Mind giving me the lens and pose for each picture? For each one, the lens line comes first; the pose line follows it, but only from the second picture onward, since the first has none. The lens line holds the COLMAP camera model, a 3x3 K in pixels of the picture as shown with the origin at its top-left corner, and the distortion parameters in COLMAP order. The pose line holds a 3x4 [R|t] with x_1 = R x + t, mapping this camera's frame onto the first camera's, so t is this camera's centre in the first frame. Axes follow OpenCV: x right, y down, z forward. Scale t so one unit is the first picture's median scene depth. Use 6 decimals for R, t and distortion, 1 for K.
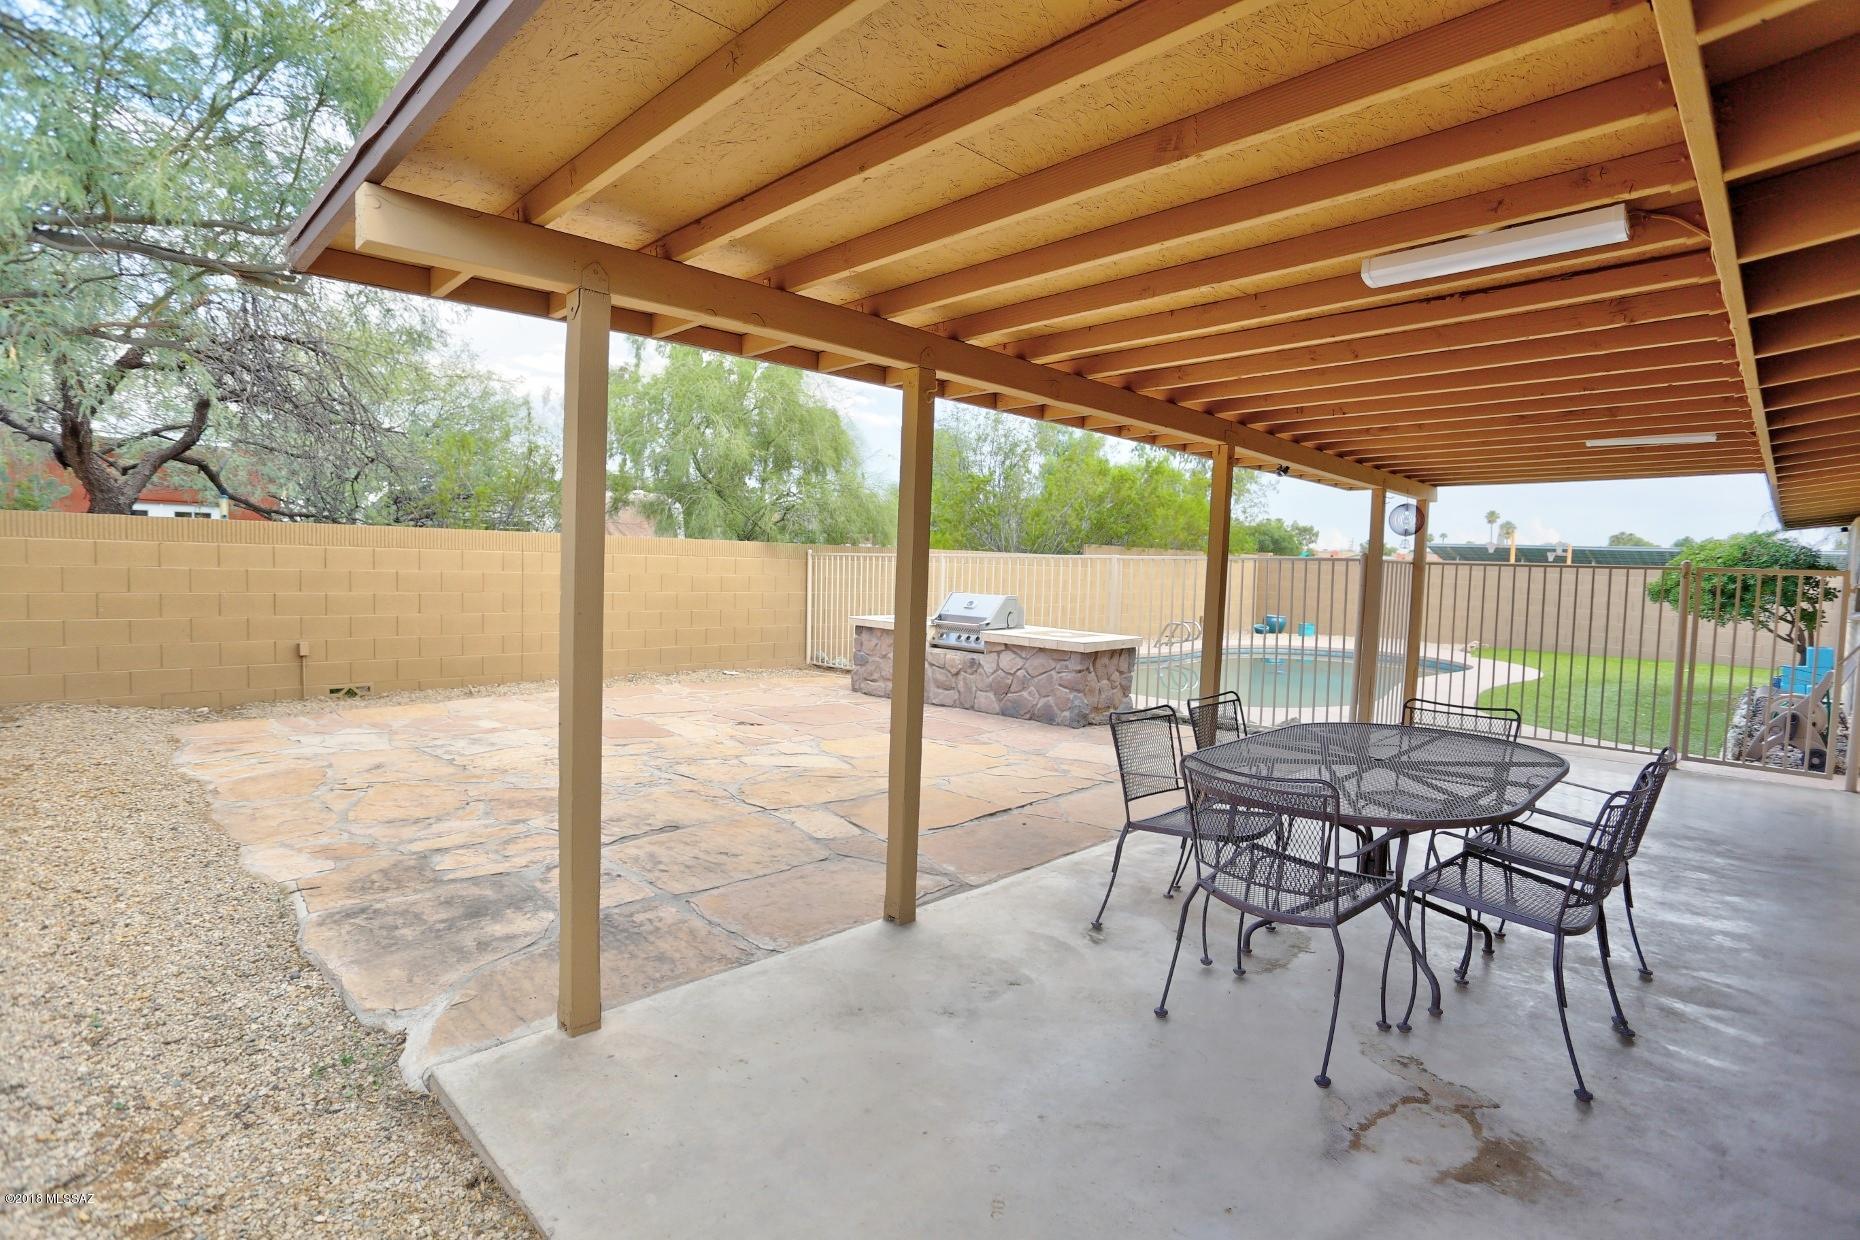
lens RADIAL K [[914.8, 0, 927.4], [0, 914.8, 612.5], [0, 0, 1]] dist [-0.069759, 0.029920]
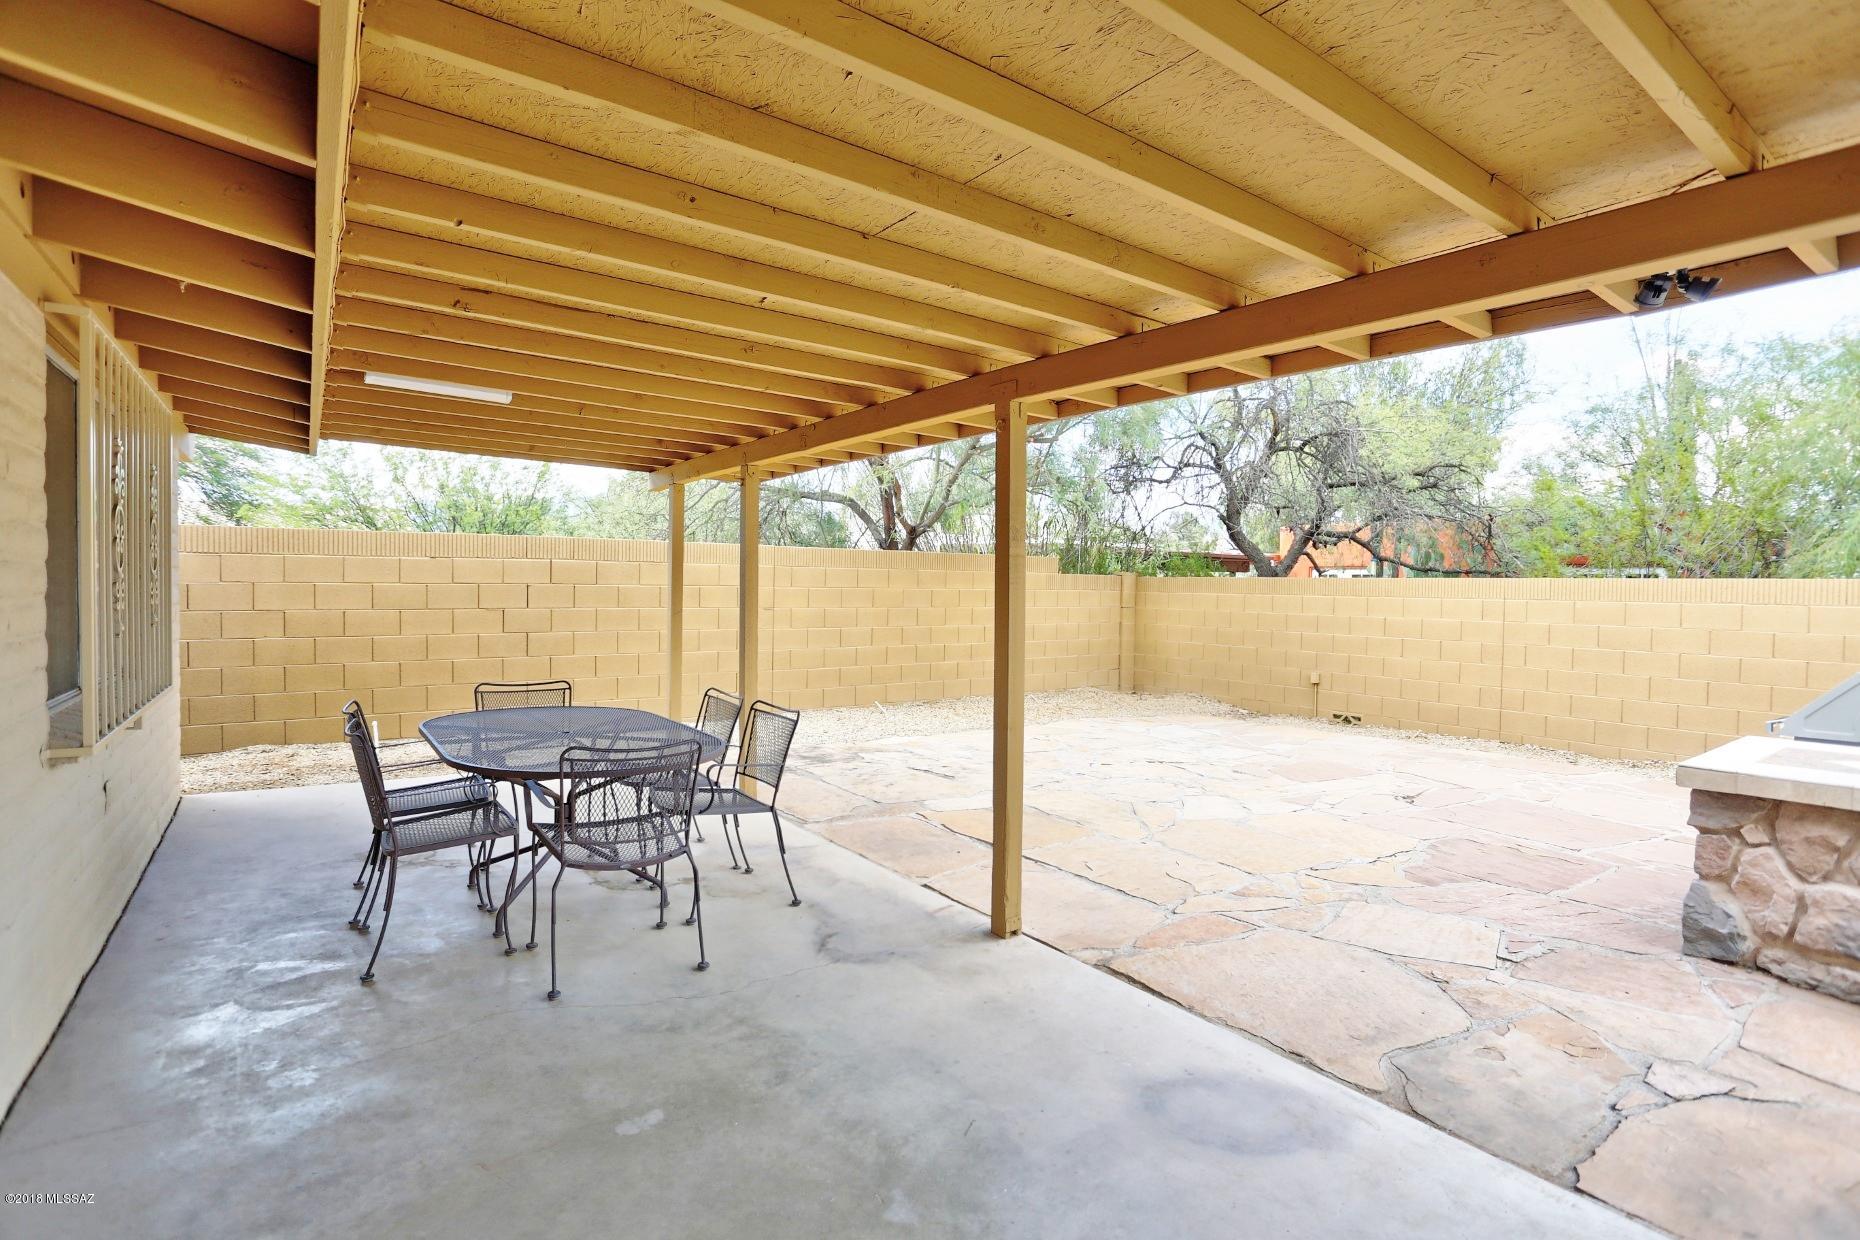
lens RADIAL K [[914.8, 0, 927.4], [0, 914.8, 612.5], [0, 0, 1]] dist [-0.069759, 0.029920]
pose [[-0.179216, -0.011663, -0.983741, 0.720377], [-0.078741, 0.996892, 0.002526, -0.012687], [0.980654, 0.077914, -0.179578, 0.755828]]
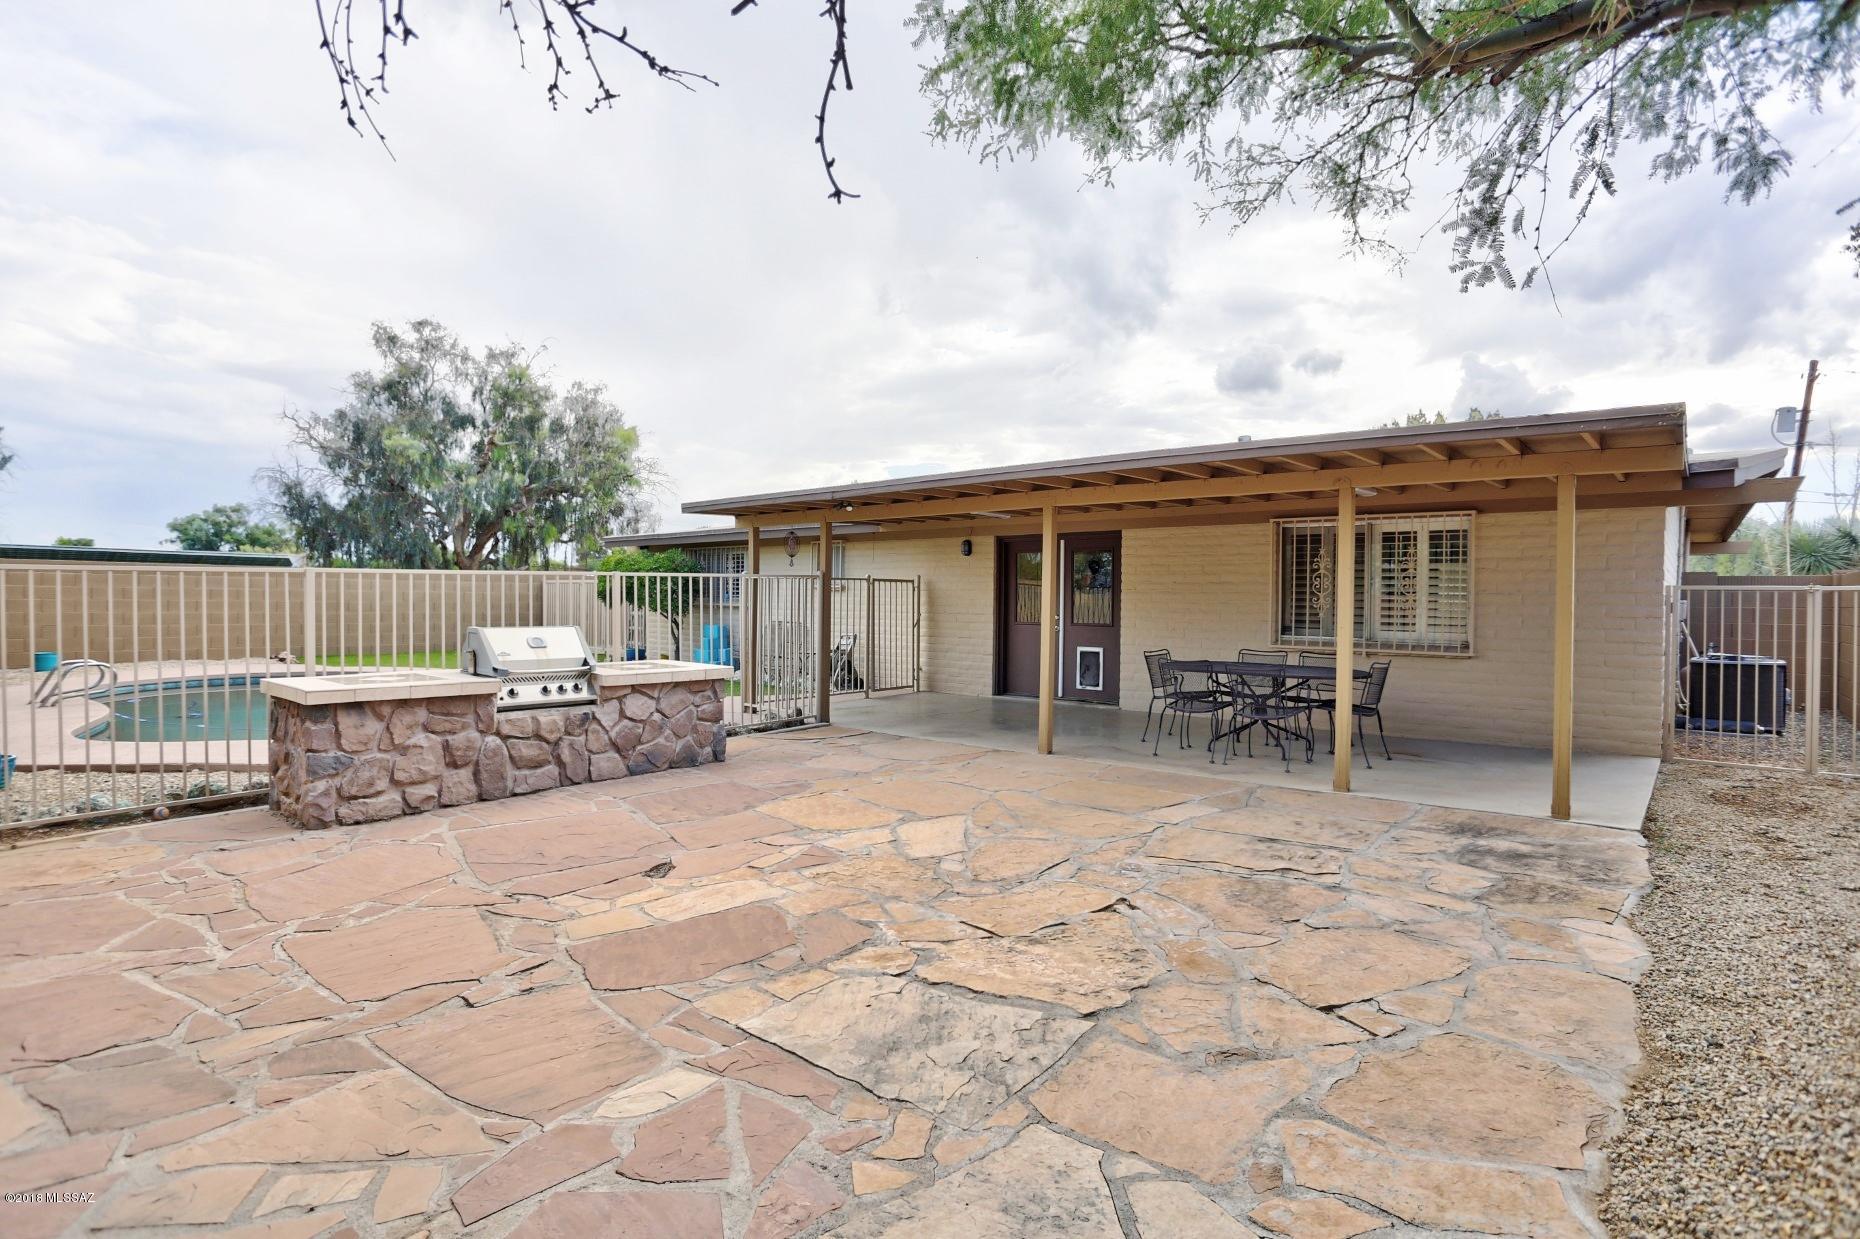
lens RADIAL K [[914.8, 0, 927.4], [0, 914.8, 612.0], [0, 0, 1]] dist [-0.069759, 0.029920]
pose [[-0.073672, -0.048724, 0.996092, -0.808204], [0.043646, 0.997691, 0.052030, -0.066168], [-0.996327, 0.047309, -0.071376, 0.904853]]
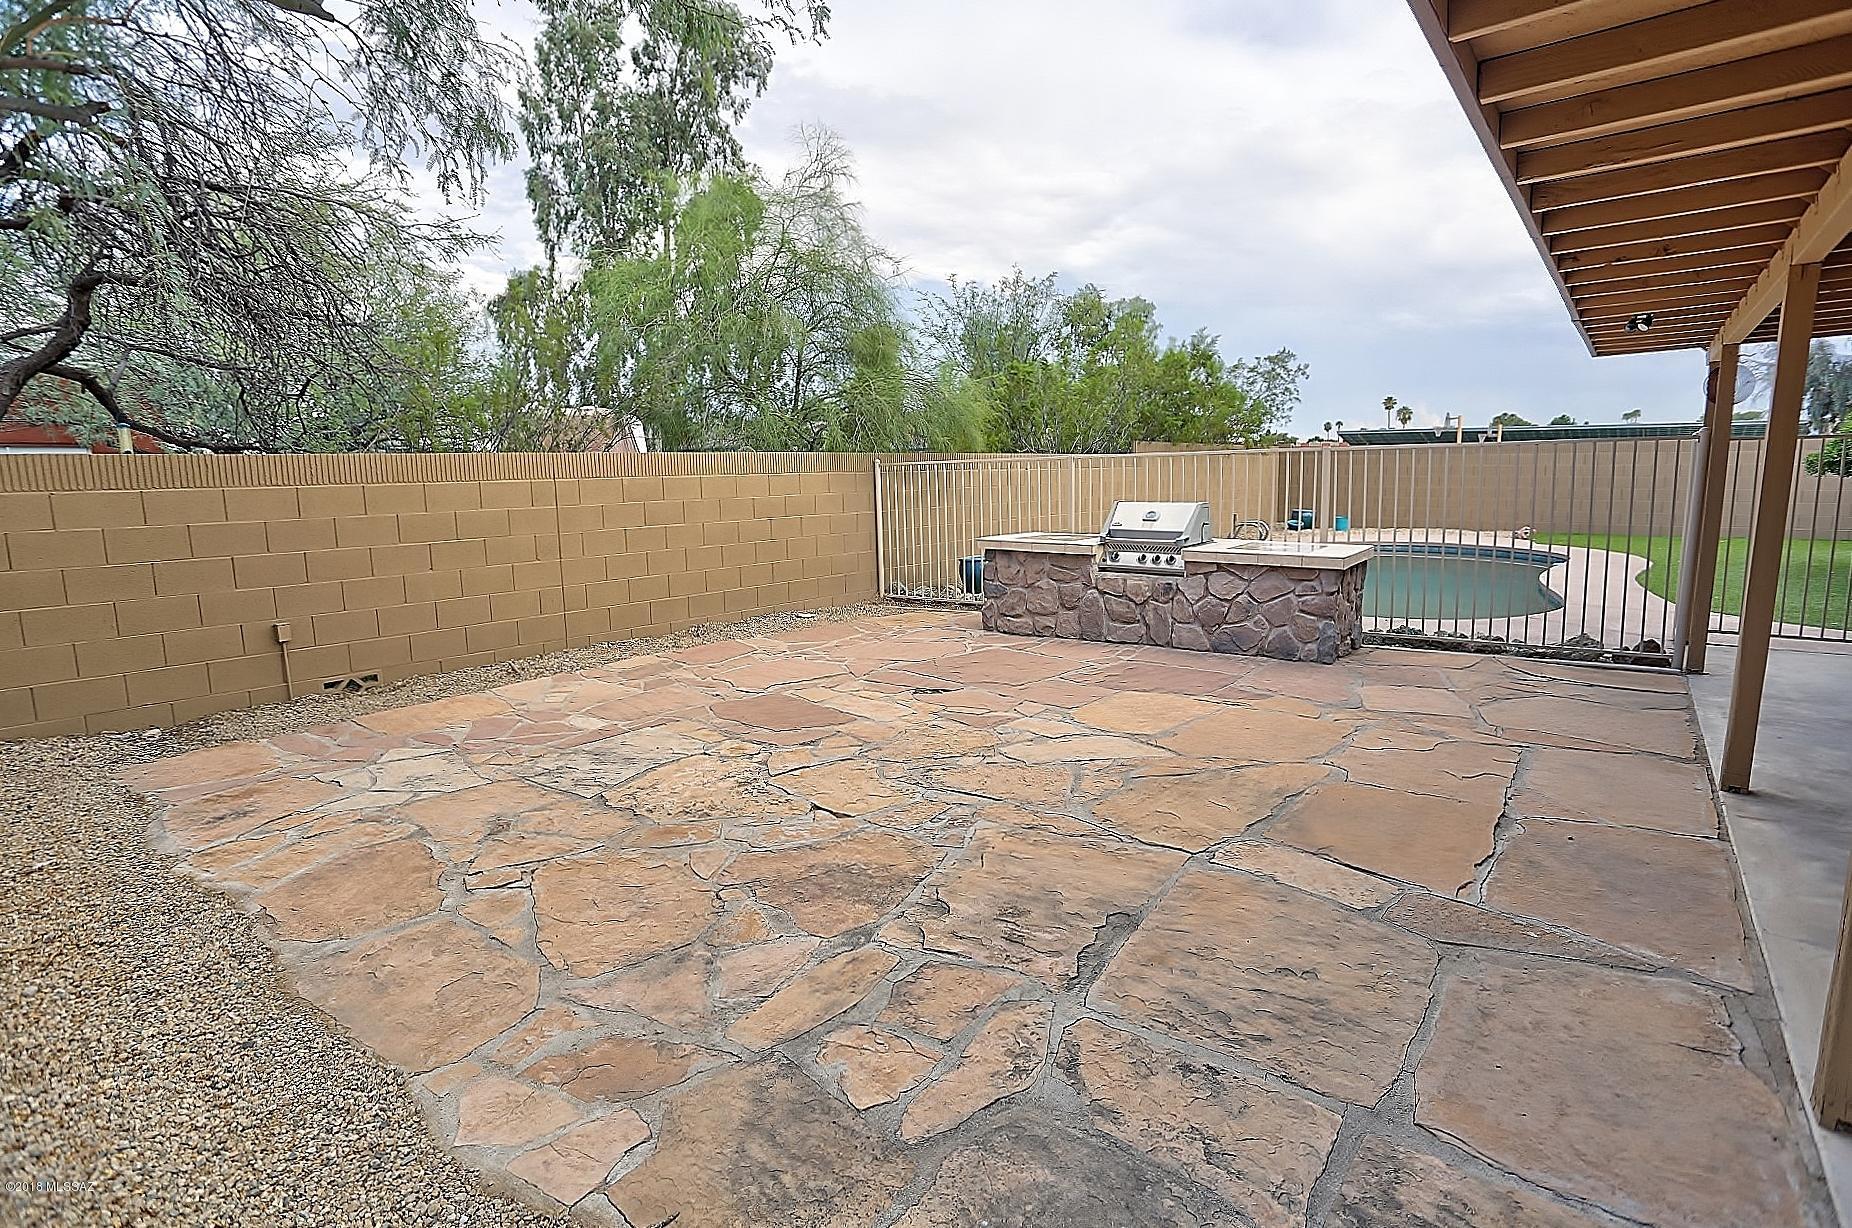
lens RADIAL K [[916.2, 0, 923.8], [0, 916.2, 605.9], [0, 0, 1]] dist [-0.069354, 0.028263]
pose [[0.993803, -0.064448, 0.090564, -0.280889], [0.056056, 0.994149, 0.092332, -0.018581], [-0.095985, -0.086683, 0.991601, 0.271680]]
